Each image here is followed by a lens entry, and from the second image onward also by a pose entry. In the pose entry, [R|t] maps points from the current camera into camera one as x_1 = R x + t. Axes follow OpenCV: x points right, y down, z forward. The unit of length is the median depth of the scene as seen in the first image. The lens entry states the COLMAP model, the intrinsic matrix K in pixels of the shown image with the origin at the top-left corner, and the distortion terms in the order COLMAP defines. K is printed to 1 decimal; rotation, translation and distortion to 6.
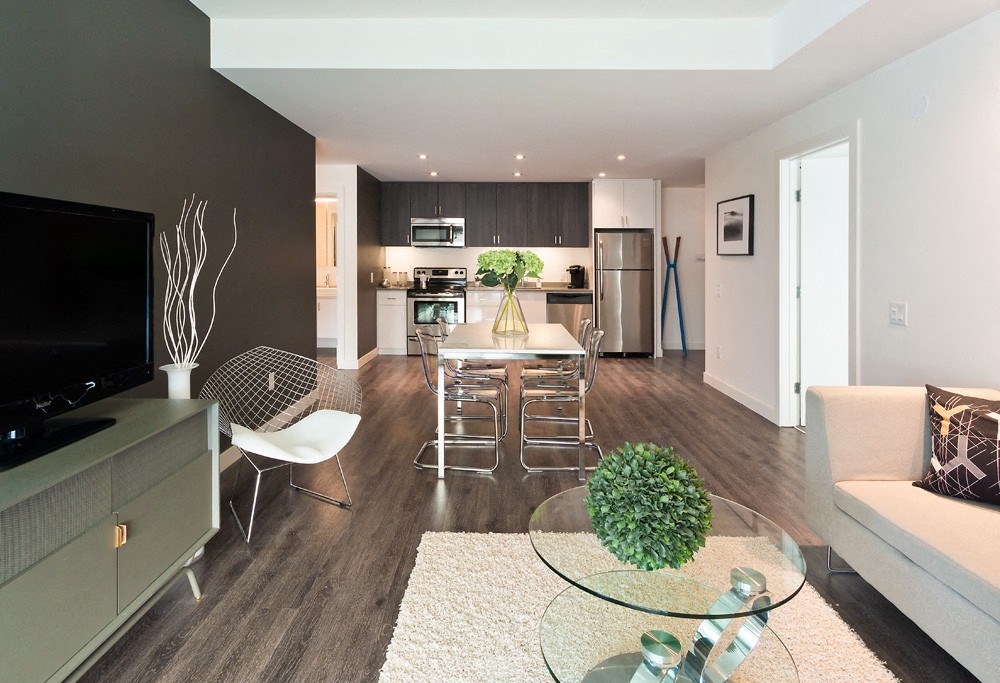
lens RADIAL K [[533.2, 0, 496.2], [0, 533.2, 265.4], [0, 0, 1]] dist [0.001136, -0.000027]
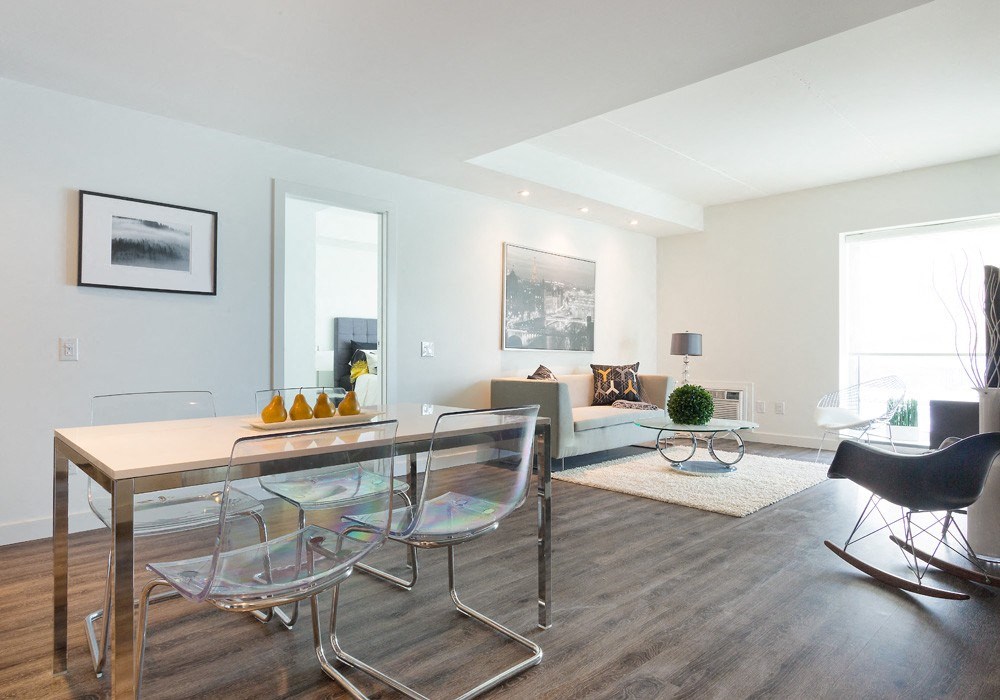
lens RADIAL K [[587.8, 0, 500.0], [0, 587.8, 350.0], [0, 0, 1]] dist [-0.111873, 0.000095]
pose [[-0.699285, 0.000751, 0.714842, -0.314688], [0.004290, 0.999986, 0.003146, 0.050792], [-0.714830, 0.005267, -0.699278, 1.075283]]
